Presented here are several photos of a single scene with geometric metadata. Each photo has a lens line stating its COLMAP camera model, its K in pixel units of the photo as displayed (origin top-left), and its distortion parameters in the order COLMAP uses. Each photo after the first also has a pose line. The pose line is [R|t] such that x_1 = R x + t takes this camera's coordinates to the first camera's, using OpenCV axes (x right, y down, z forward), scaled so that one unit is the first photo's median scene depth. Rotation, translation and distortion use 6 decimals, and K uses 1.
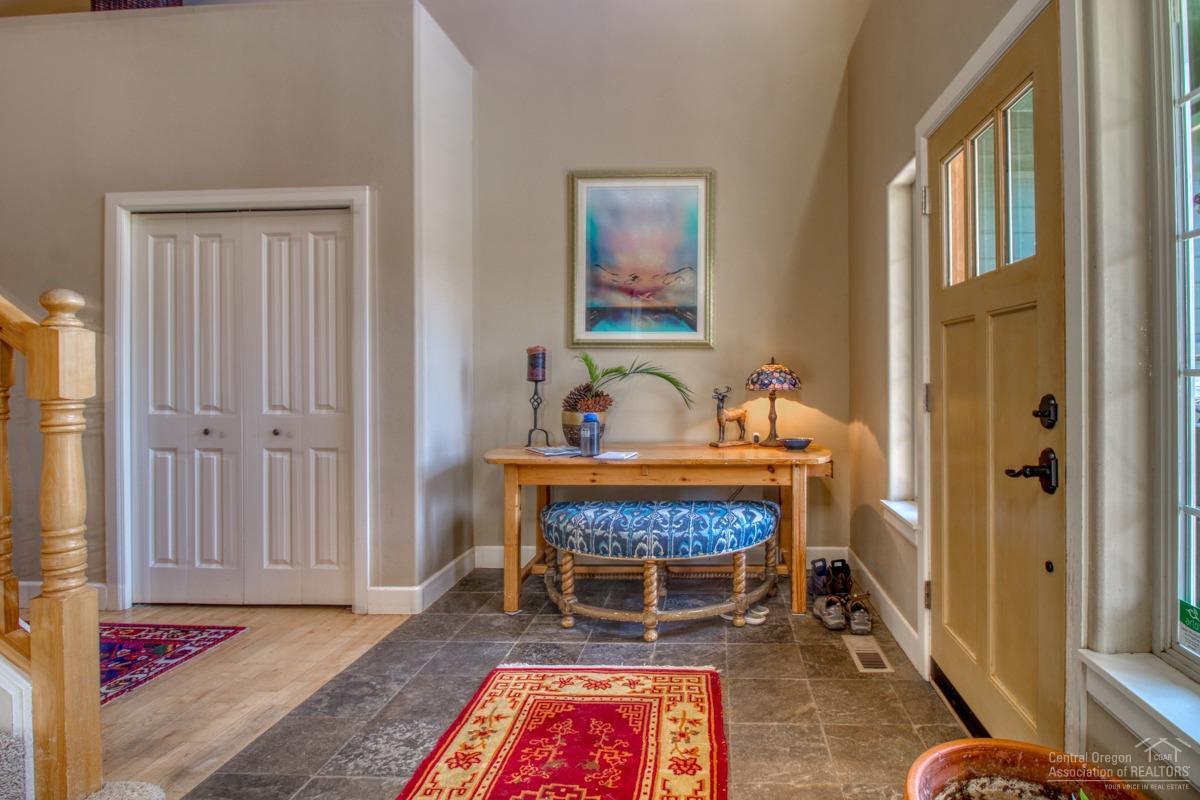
lens RADIAL K [[625.5, 0, 608.2], [0, 625.5, 346.0], [0, 0, 1]] dist [0.003032, 0.000541]
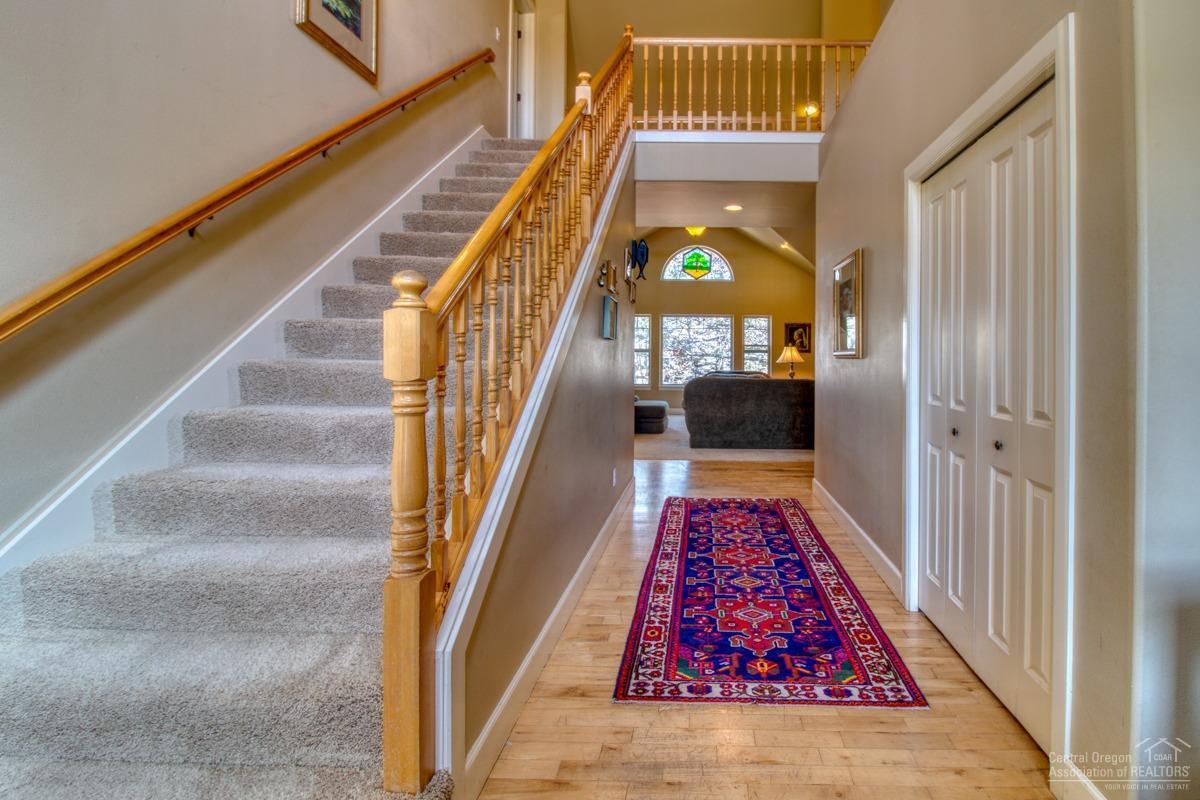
lens RADIAL K [[625.5, 0, 608.2], [0, 625.5, 346.0], [0, 0, 1]] dist [0.003032, 0.000541]
pose [[0.176379, -0.001442, -0.984321, 0.080461], [0.027084, 0.999627, 0.003389, 0.015609], [0.983950, -0.027257, 0.176352, 0.520205]]
